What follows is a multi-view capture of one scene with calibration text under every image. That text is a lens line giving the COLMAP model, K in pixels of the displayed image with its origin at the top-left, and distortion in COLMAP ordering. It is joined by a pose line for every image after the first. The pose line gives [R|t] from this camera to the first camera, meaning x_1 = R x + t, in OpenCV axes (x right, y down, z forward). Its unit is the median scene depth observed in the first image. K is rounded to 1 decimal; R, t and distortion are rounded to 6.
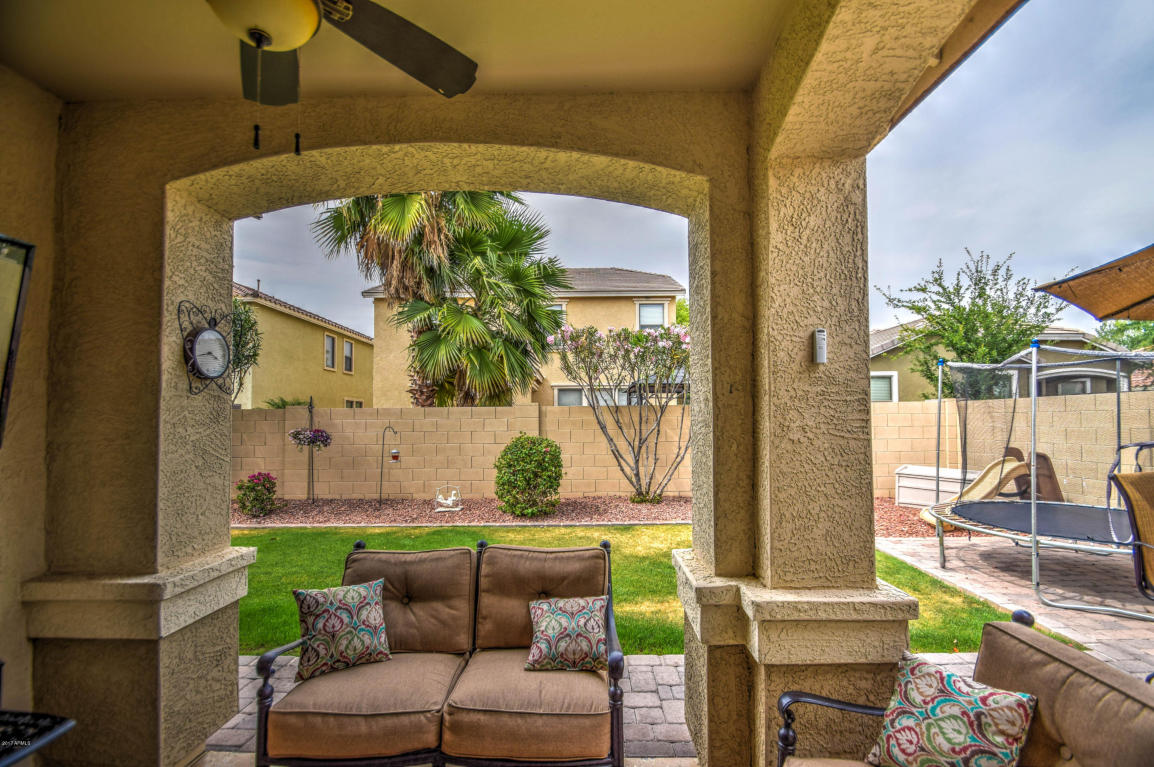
lens RADIAL K [[504.3, 0, 572.9], [0, 504.3, 409.4], [0, 0, 1]] dist [0.008178, -0.013018]
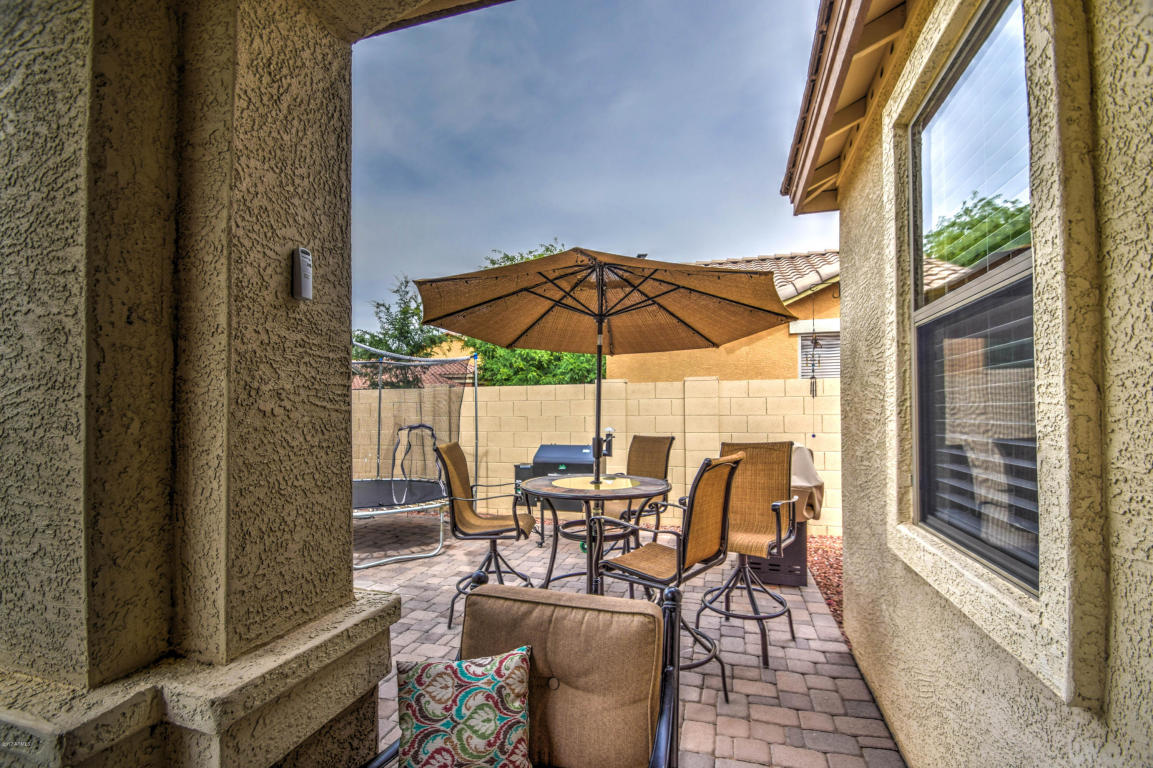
lens RADIAL K [[503.8, 0, 572.4], [0, 503.8, 409.8], [0, 0, 1]] dist [0.008178, -0.013018]
pose [[0.270662, 0.012148, 0.962598, -0.067079], [-0.016145, 0.999837, -0.008079, 0.057954], [-0.962539, -0.013354, 0.270814, 0.457853]]
